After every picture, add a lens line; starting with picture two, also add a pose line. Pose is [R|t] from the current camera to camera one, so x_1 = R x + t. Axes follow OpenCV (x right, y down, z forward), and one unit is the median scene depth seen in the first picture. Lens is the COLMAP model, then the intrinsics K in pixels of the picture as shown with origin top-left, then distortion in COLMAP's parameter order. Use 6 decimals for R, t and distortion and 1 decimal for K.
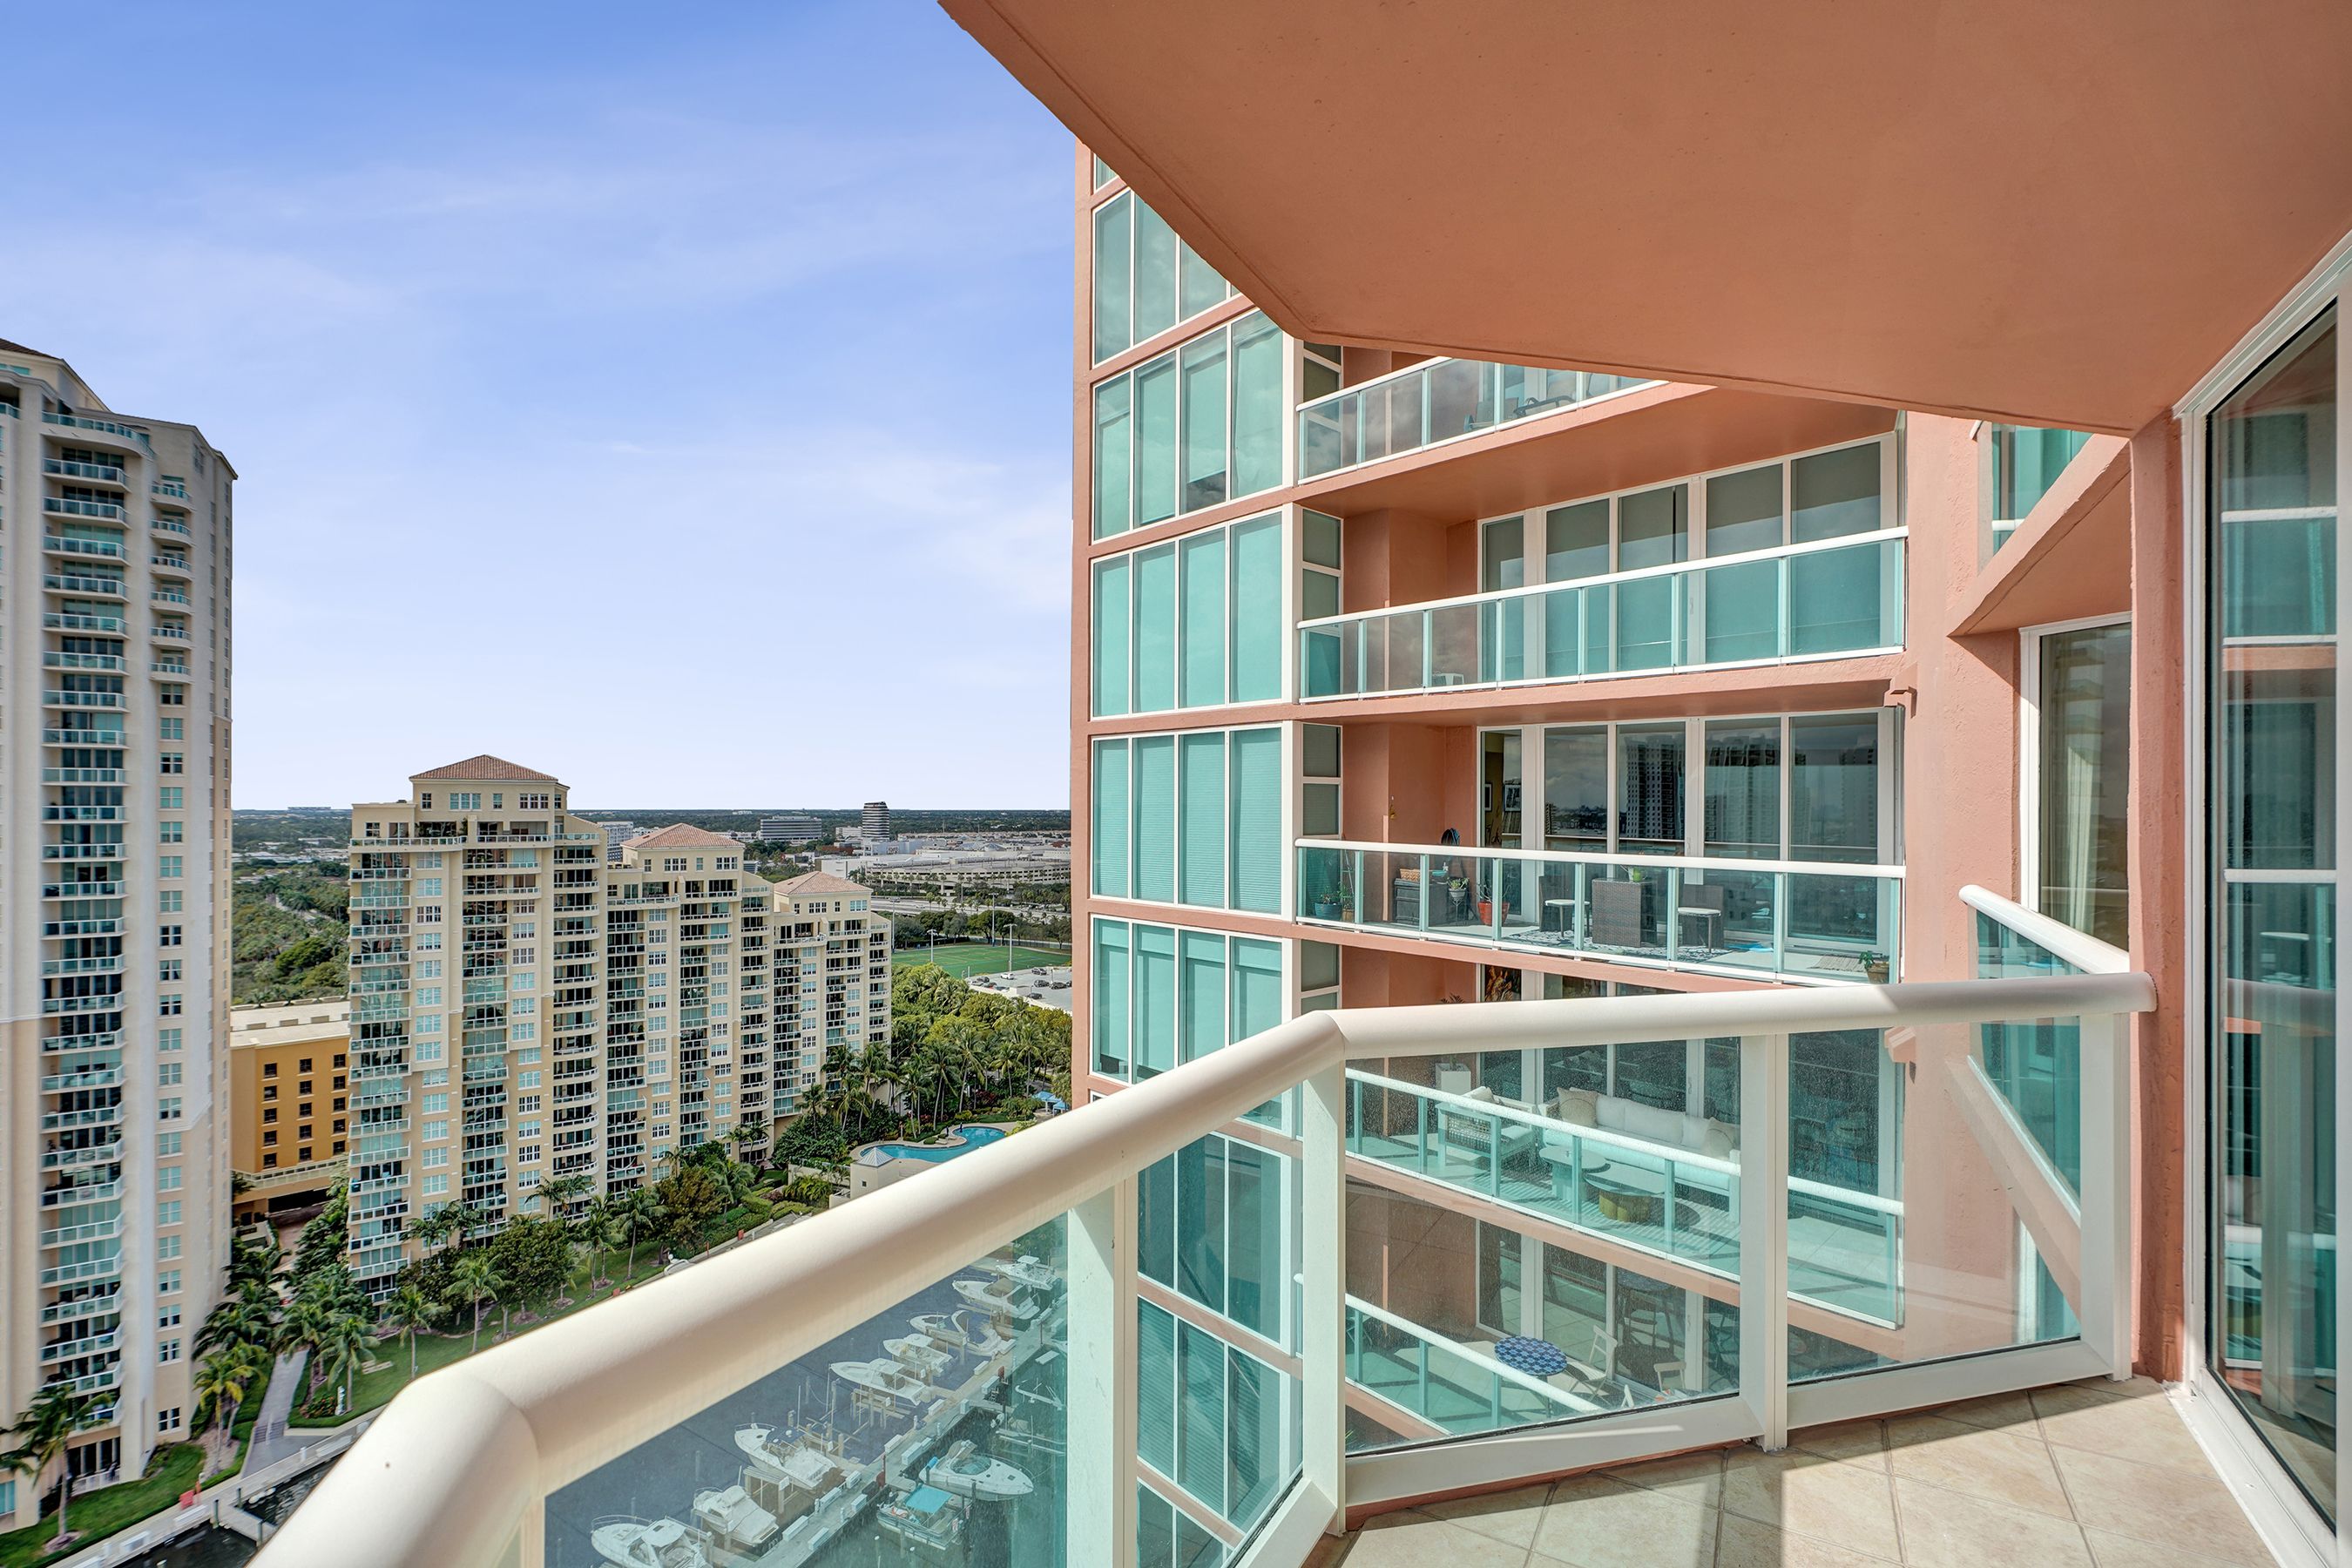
lens RADIAL K [[1043.9, 0, 1172.6], [0, 1043.9, 800.6], [0, 0, 1]] dist [-0.012558, 0.005435]
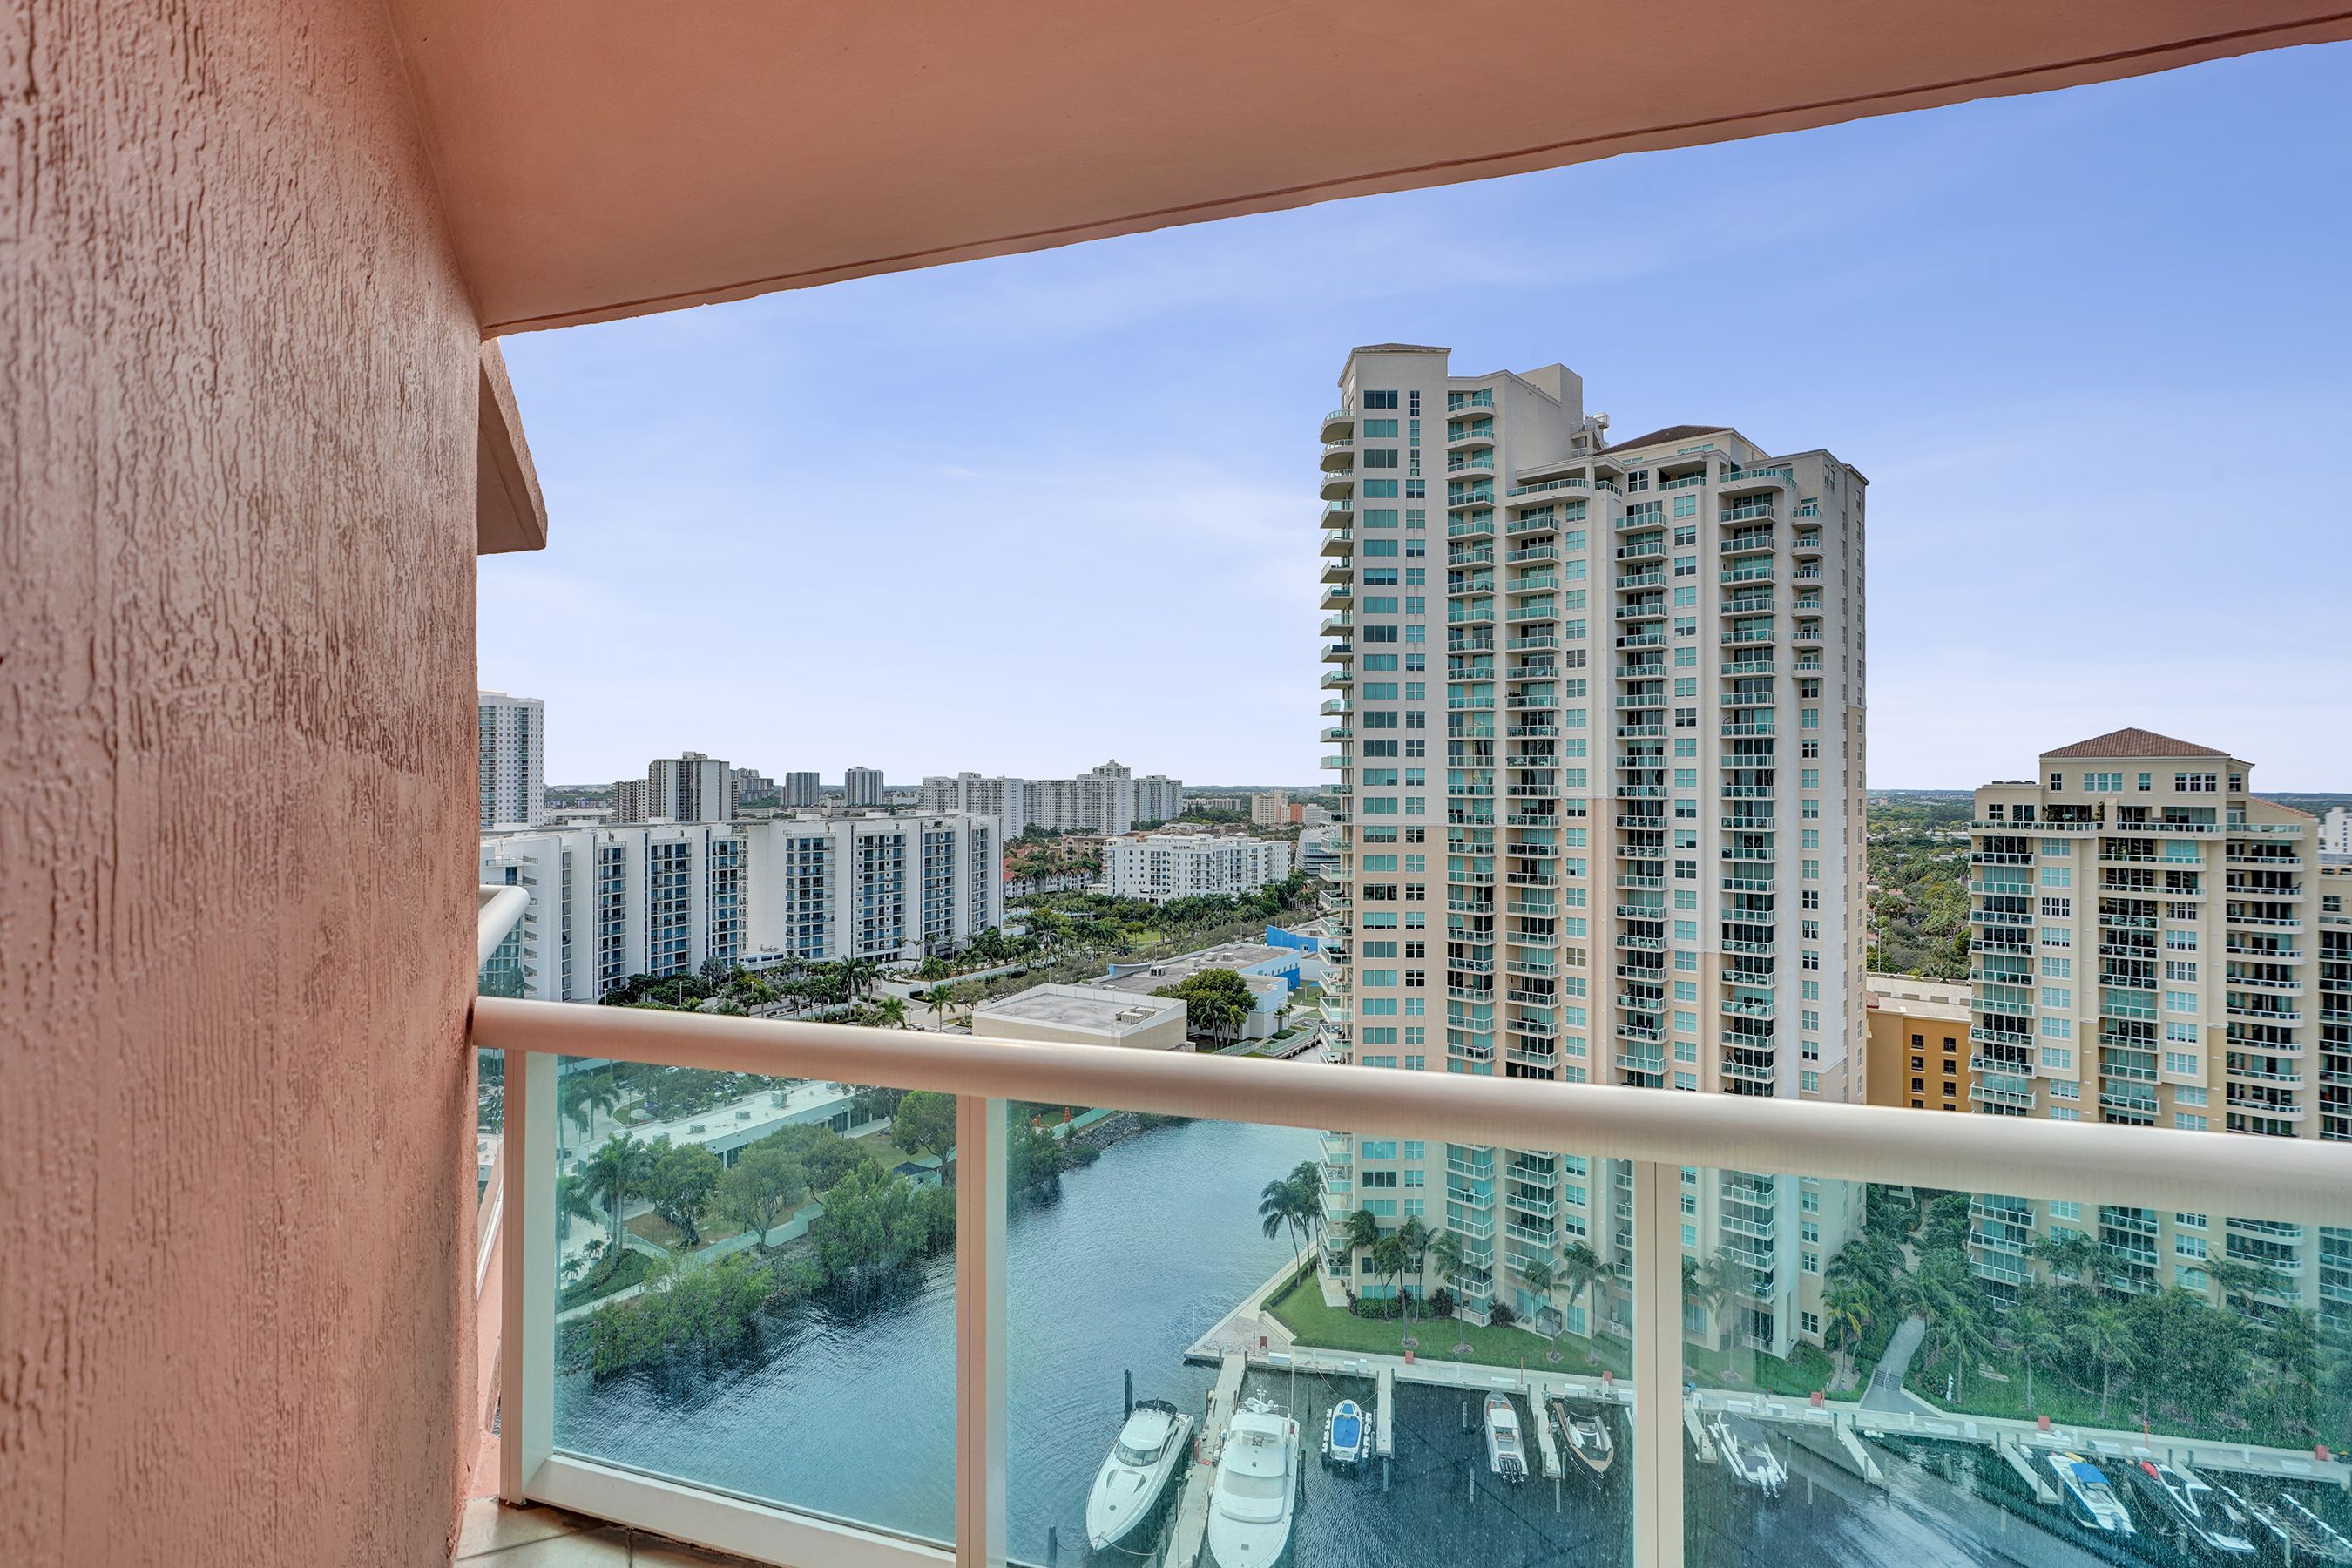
lens RADIAL K [[1105.9, 0, 1164.5], [0, 1105.9, 770.6], [0, 0, 1]] dist [-0.016818, 0.008341]
pose [[0.213891, -0.009511, -0.976811, 0.052323], [-0.000081, 0.999952, -0.009754, 0.000121], [0.976858, 0.002166, 0.213880, 0.033716]]
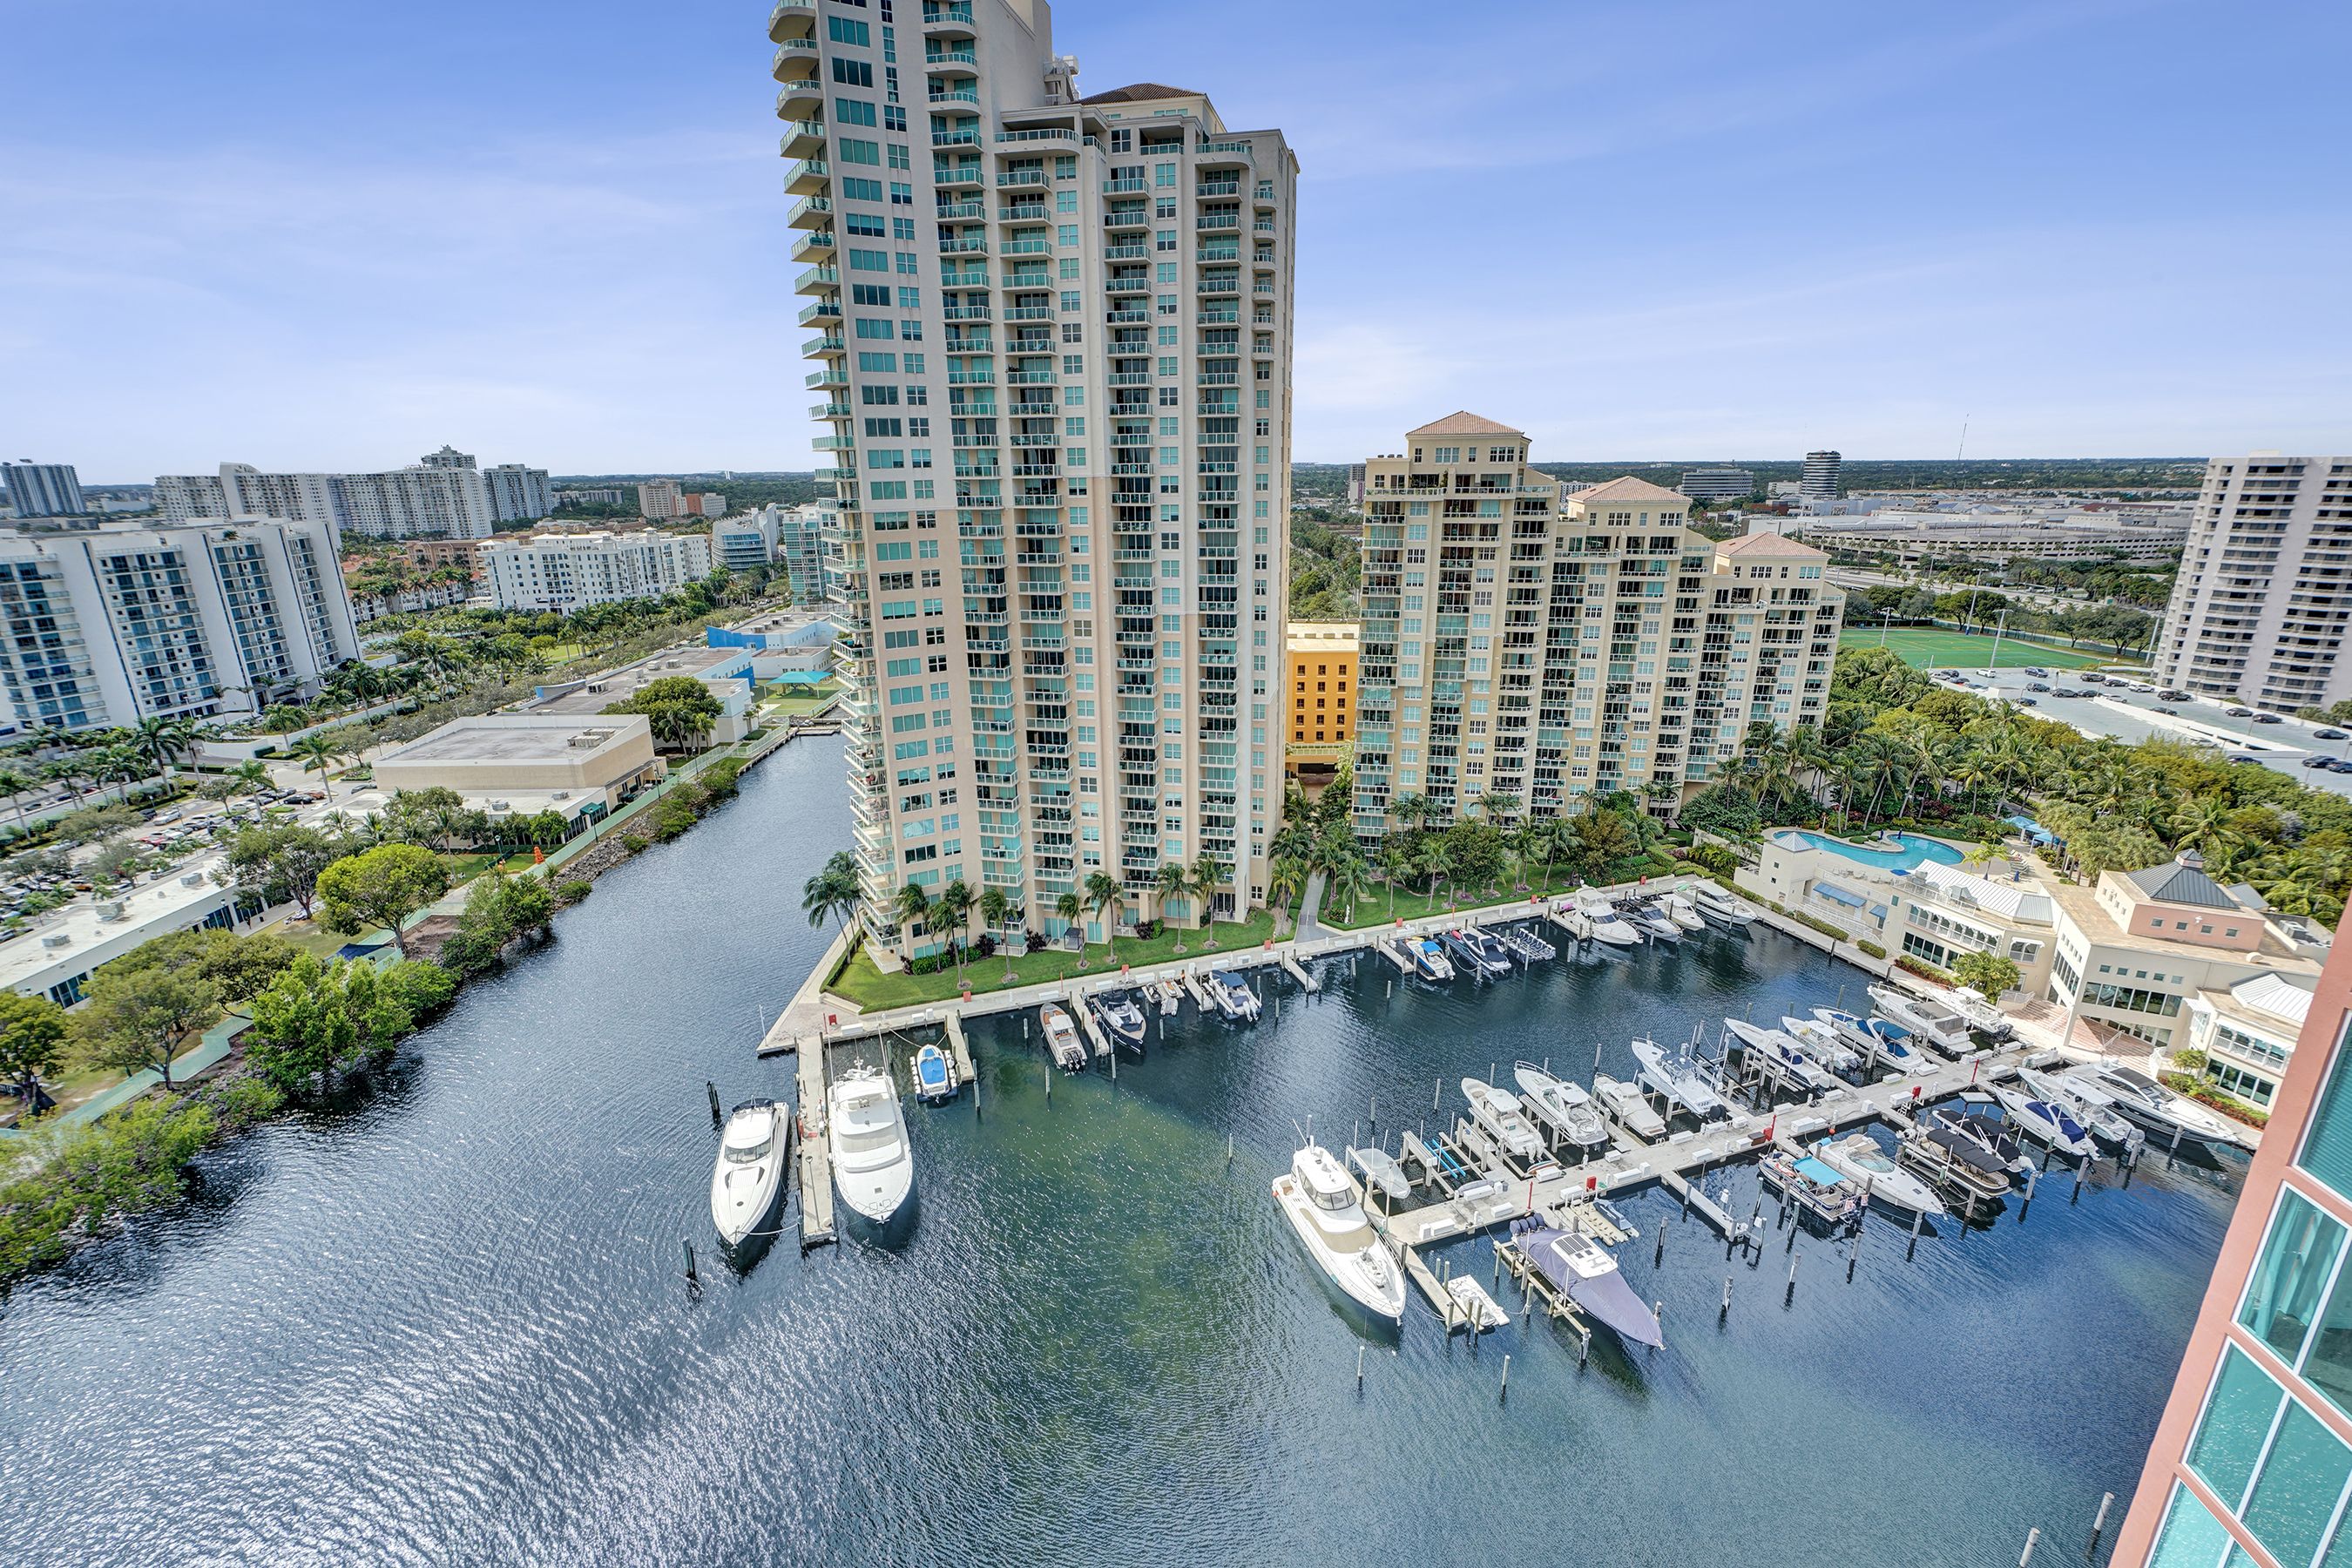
lens RADIAL K [[1053.2, 0, 1168.5], [0, 1053.2, 789.4], [0, 0, 1]] dist [-0.016274, 0.008118]
pose [[0.687063, 0.207215, -0.696424, -0.024740], [0.016054, 0.953909, 0.299665, 0.000343], [0.726420, -0.217069, 0.652069, -0.034854]]
